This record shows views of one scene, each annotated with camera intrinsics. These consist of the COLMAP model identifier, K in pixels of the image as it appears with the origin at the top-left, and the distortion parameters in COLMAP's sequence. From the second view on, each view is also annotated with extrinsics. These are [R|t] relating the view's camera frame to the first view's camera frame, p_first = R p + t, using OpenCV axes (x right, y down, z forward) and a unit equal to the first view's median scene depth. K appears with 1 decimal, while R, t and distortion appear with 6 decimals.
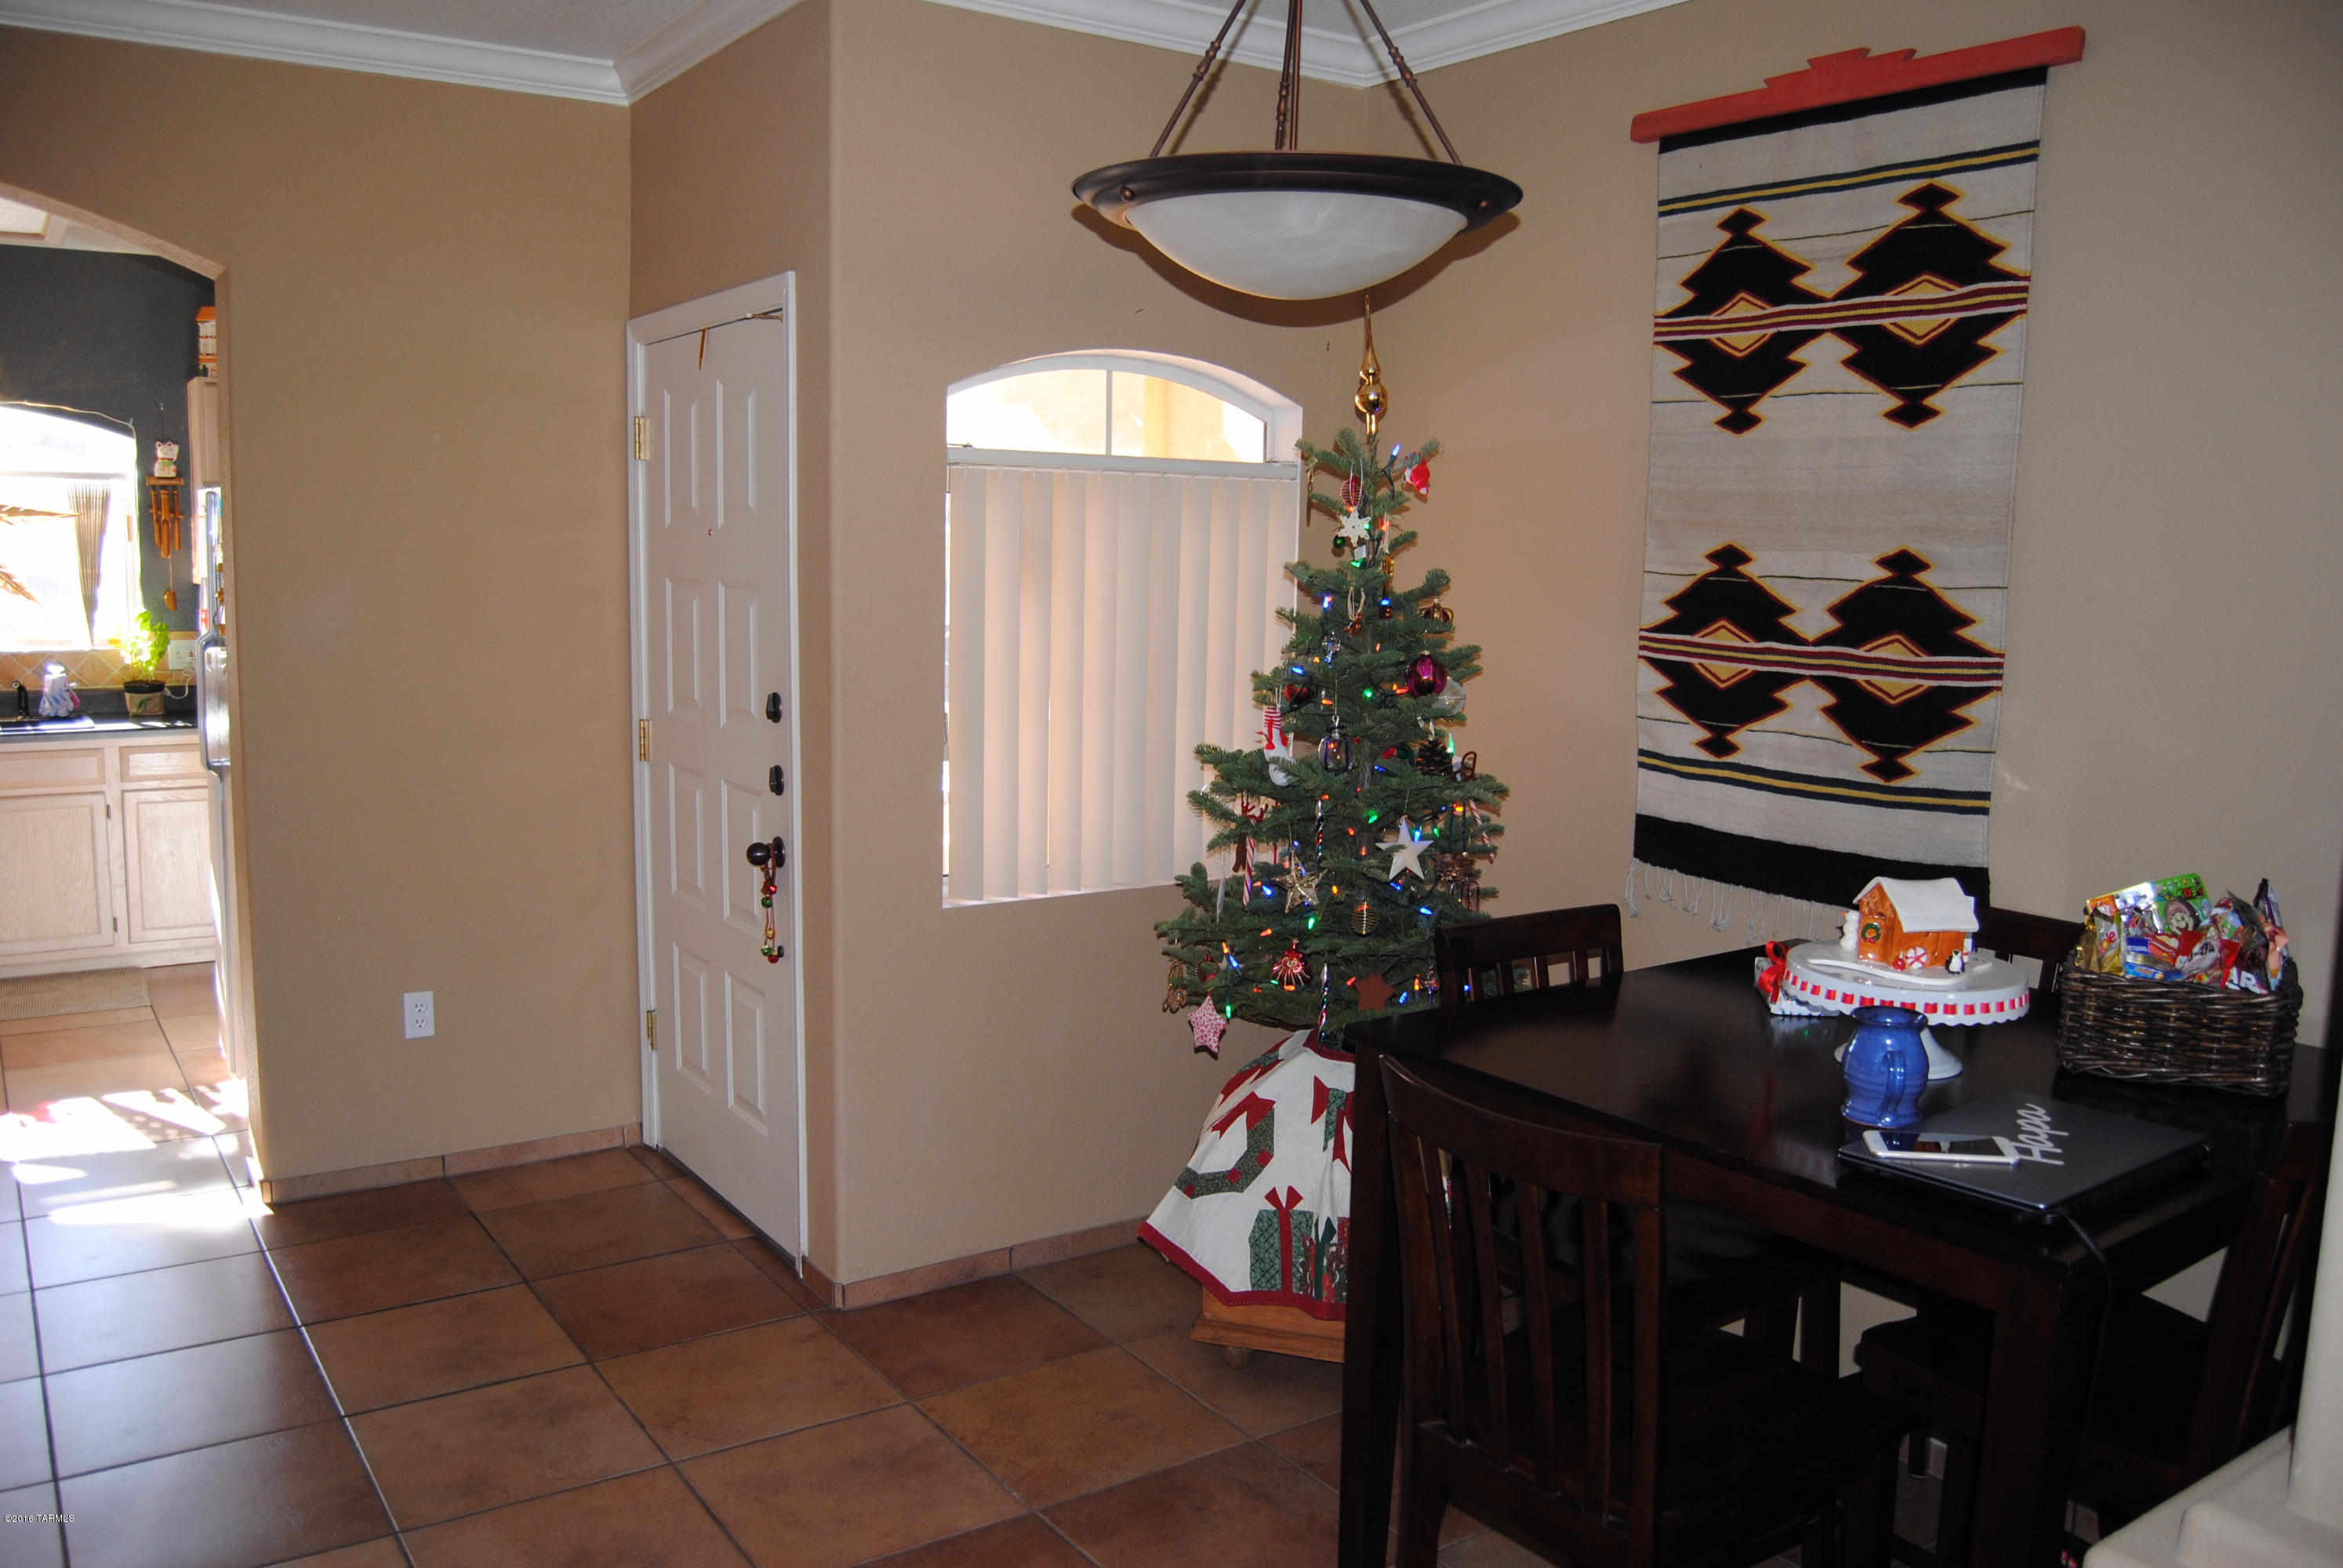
lens RADIAL K [[1821.8, 0, 1200.5], [0, 1821.8, 816.1], [0, 0, 1]] dist [-0.080732, 0.005143]
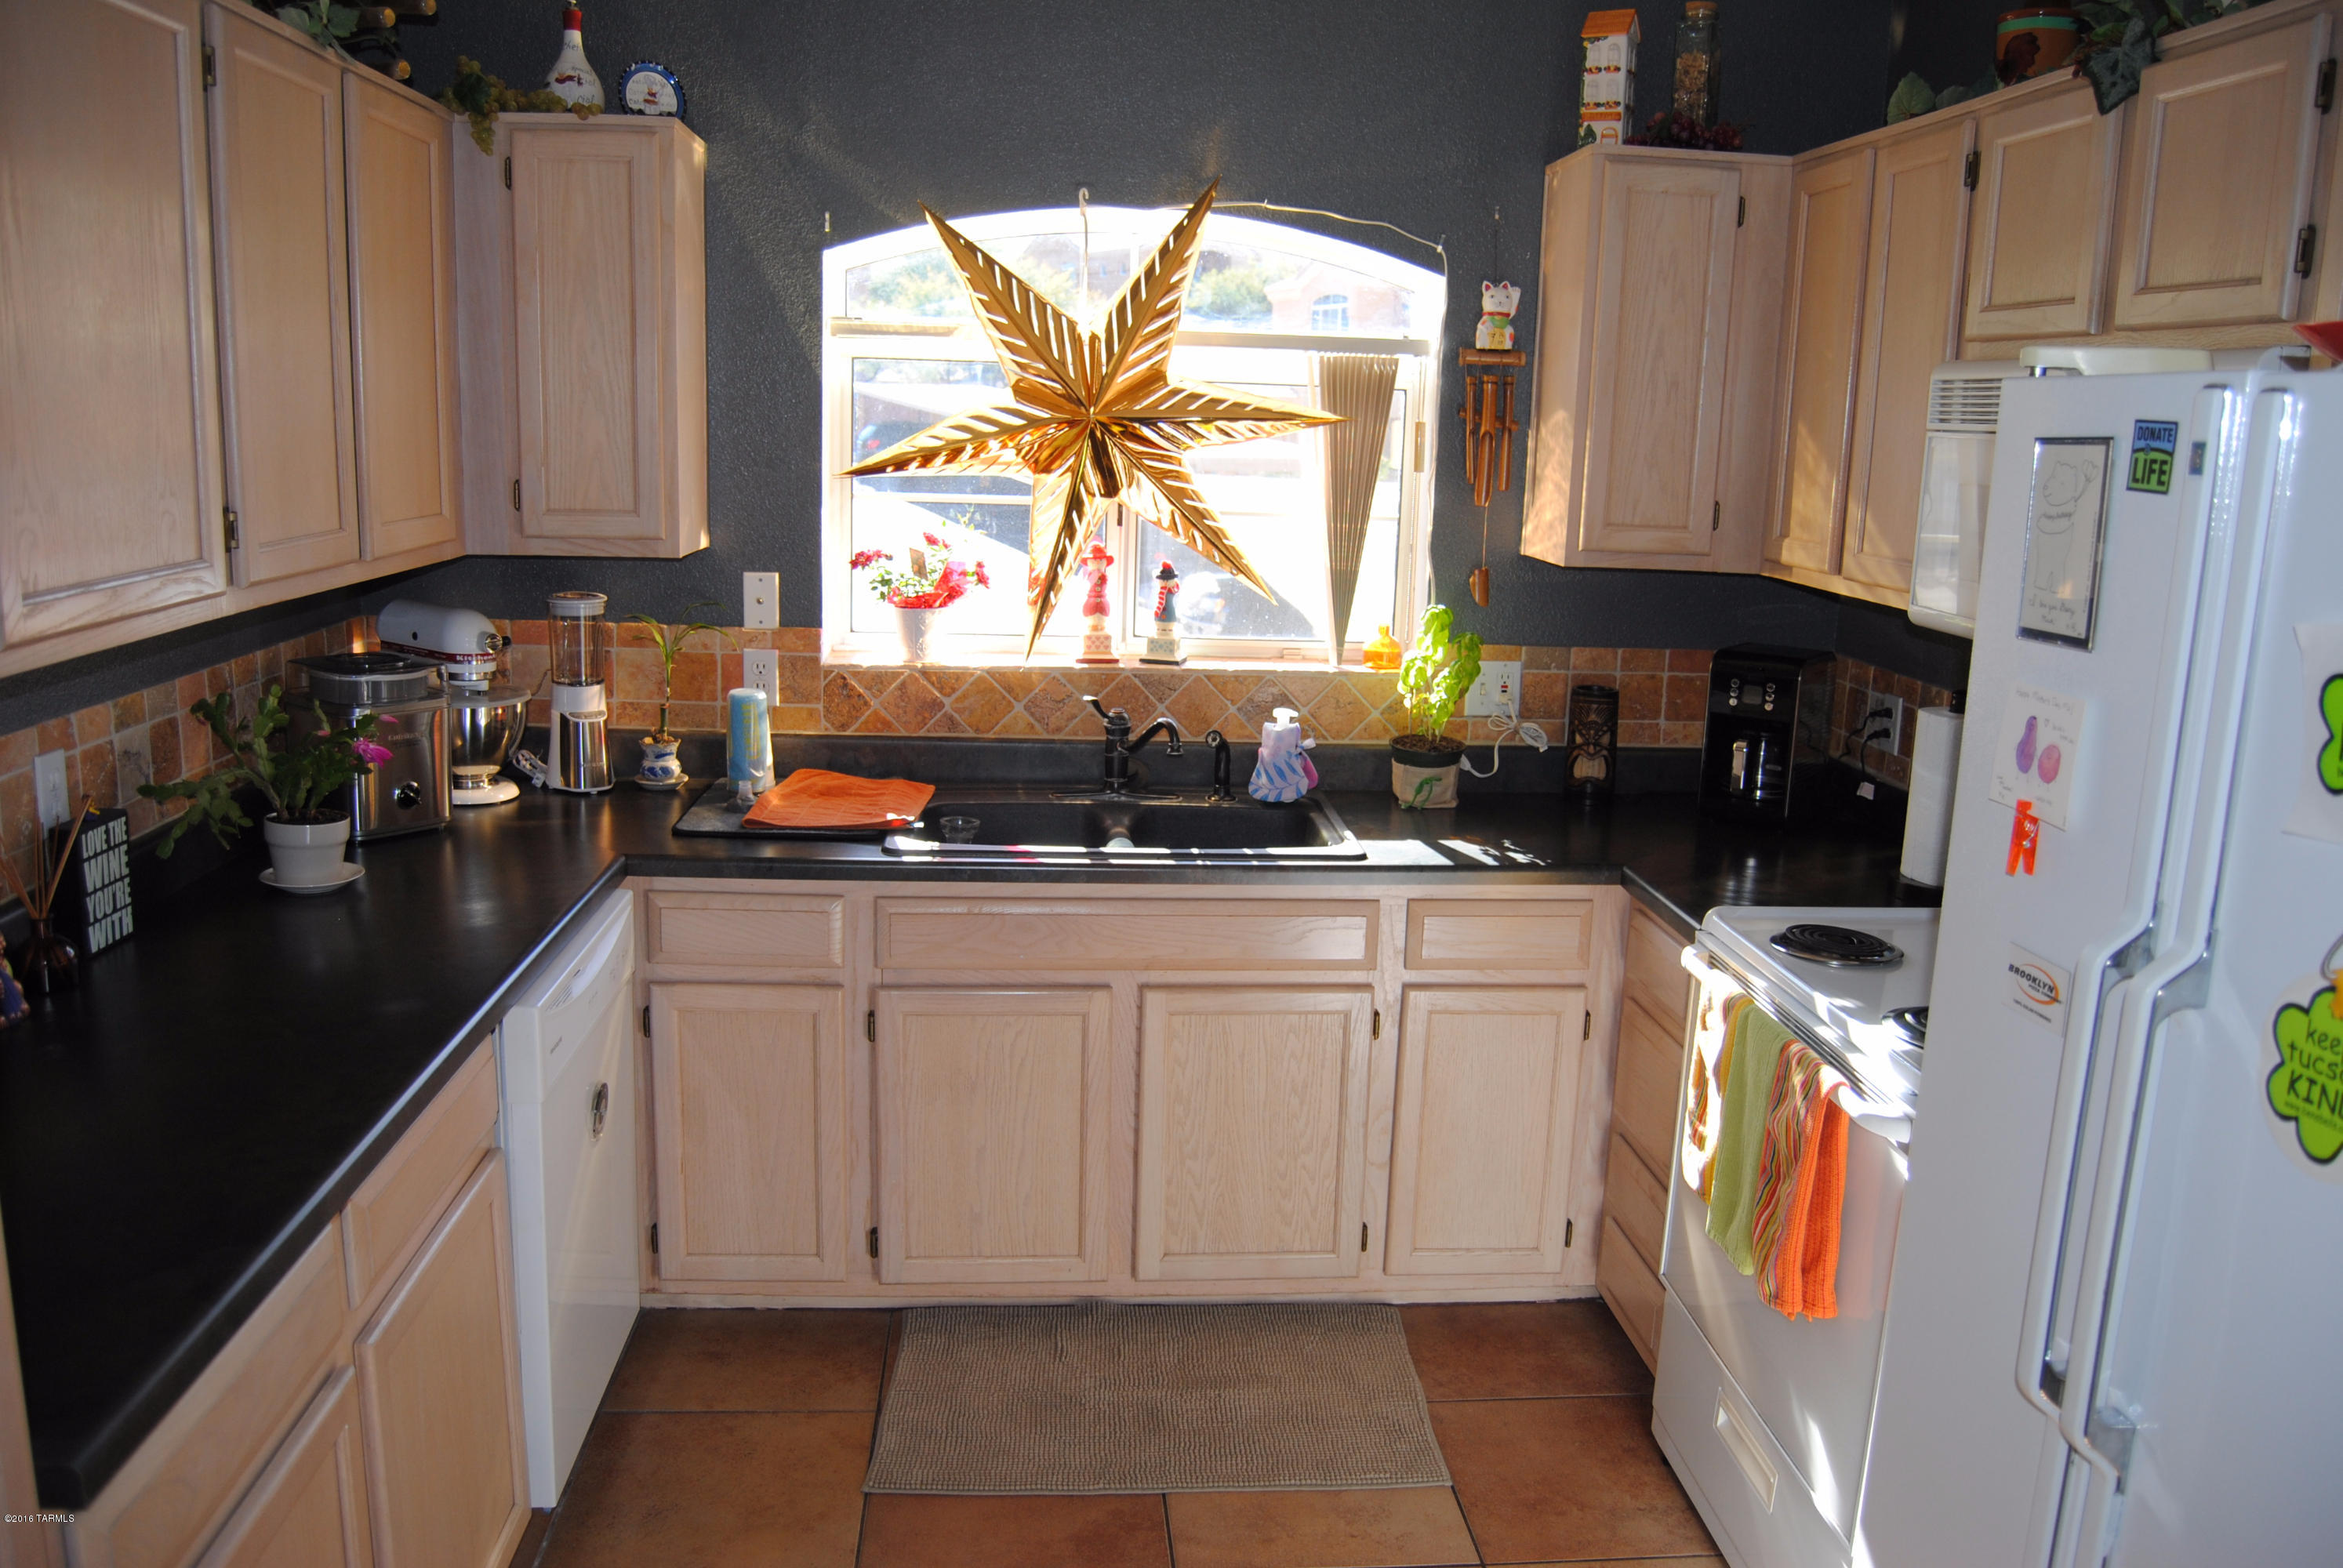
lens RADIAL K [[1821.8, 0, 1200.5], [0, 1821.8, 816.1], [0, 0, 1]] dist [-0.080732, 0.005143]
pose [[0.866675, 0.111192, -0.486323, -0.391248], [-0.080532, 0.993242, 0.083577, -0.094182], [0.492330, -0.033270, 0.869773, 0.496143]]
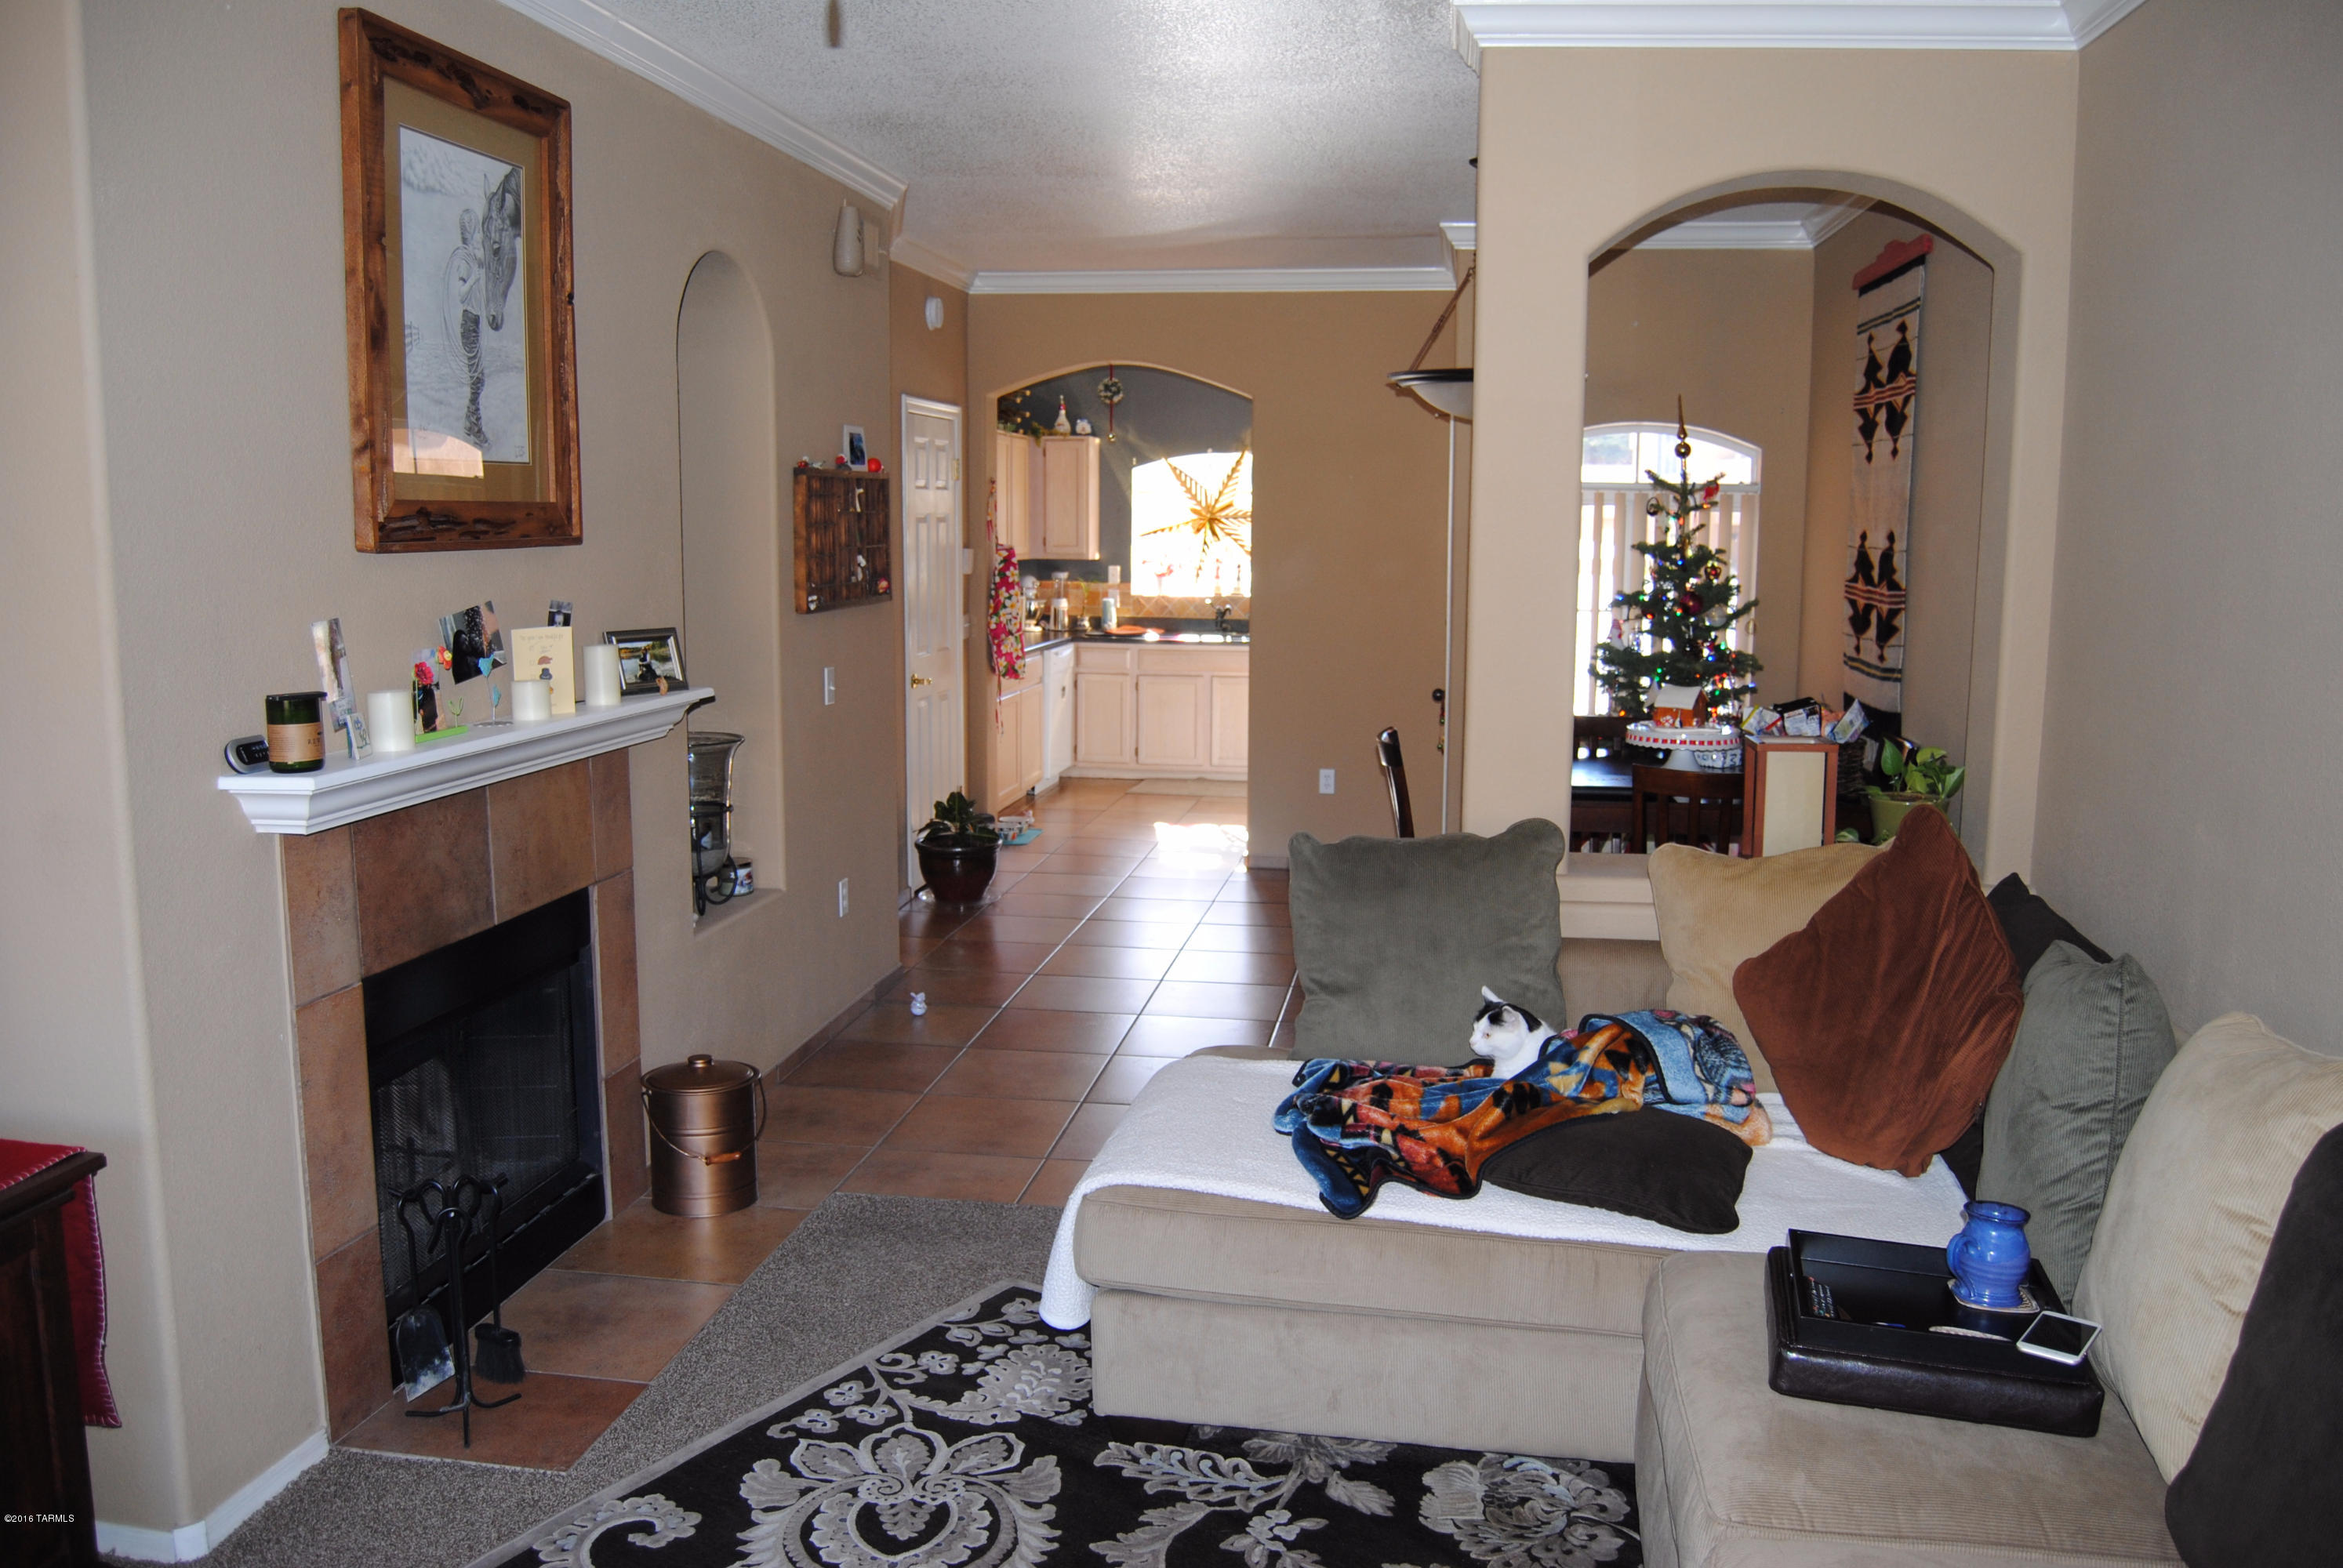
lens RADIAL K [[1854.3, 0, 1171.5], [0, 1854.3, 784.0], [0, 0, 1]] dist [0.011535, 0.003616]
pose [[0.716257, 0.077086, -0.693566, 0.549748], [-0.081564, 0.996316, 0.026502, 0.049736], [0.693053, 0.037587, 0.719906, -0.365200]]
